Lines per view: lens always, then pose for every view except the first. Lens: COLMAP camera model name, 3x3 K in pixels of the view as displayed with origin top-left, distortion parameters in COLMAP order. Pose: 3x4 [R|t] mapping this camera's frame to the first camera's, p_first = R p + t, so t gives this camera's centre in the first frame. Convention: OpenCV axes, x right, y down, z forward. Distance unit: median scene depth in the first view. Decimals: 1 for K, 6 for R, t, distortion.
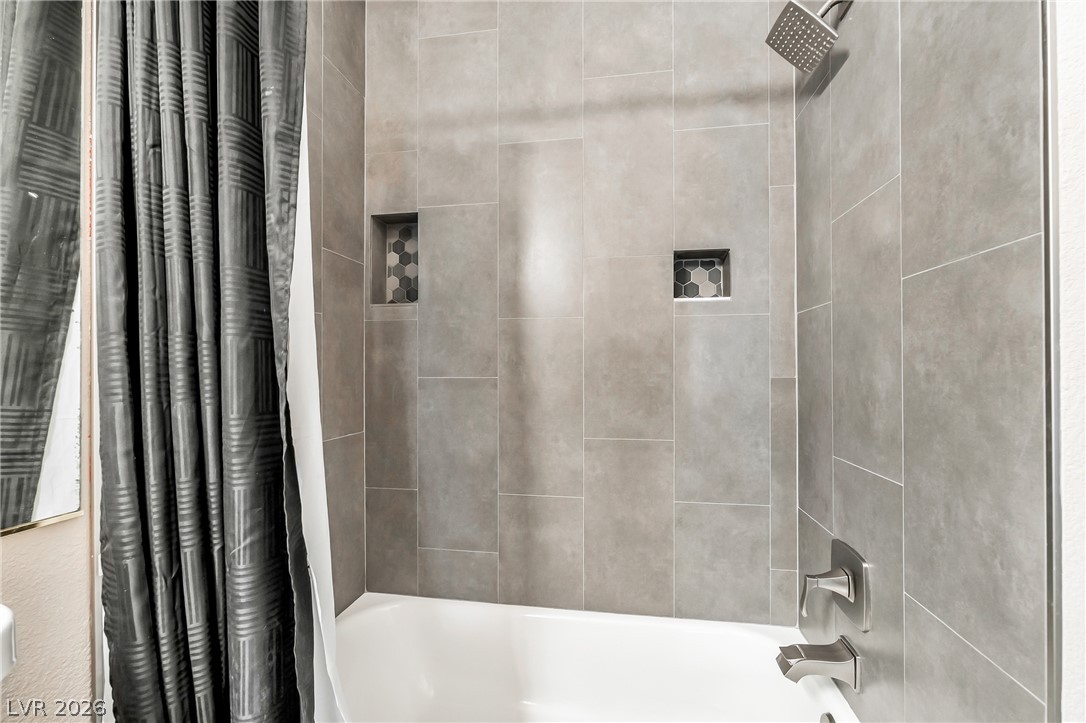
lens RADIAL K [[447.9, 0, 541.7], [0, 447.9, 363.6], [0, 0, 1]] dist [-0.002366, -0.000035]
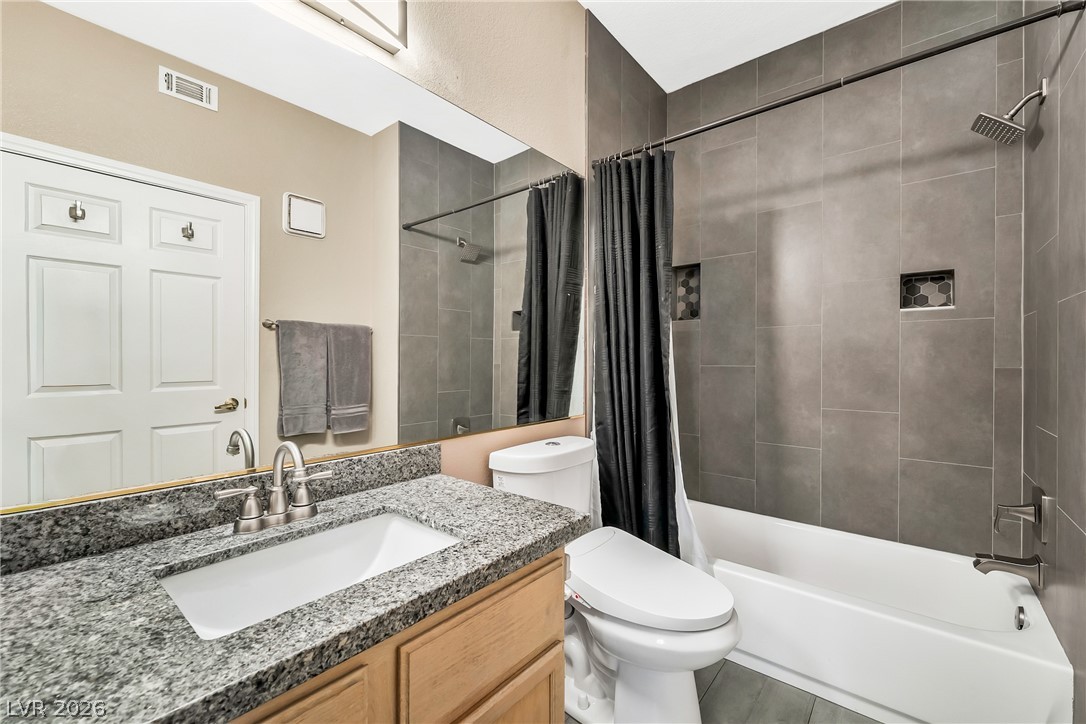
lens RADIAL K [[447.5, 0, 537.7], [0, 447.5, 362.7], [0, 0, 1]] dist [0.000481, 0.000025]
pose [[0.869898, 0.004864, -0.493207, 0.008608], [0.002805, 0.999886, 0.014809, -0.005628], [0.493223, -0.014265, 0.869786, -0.716556]]
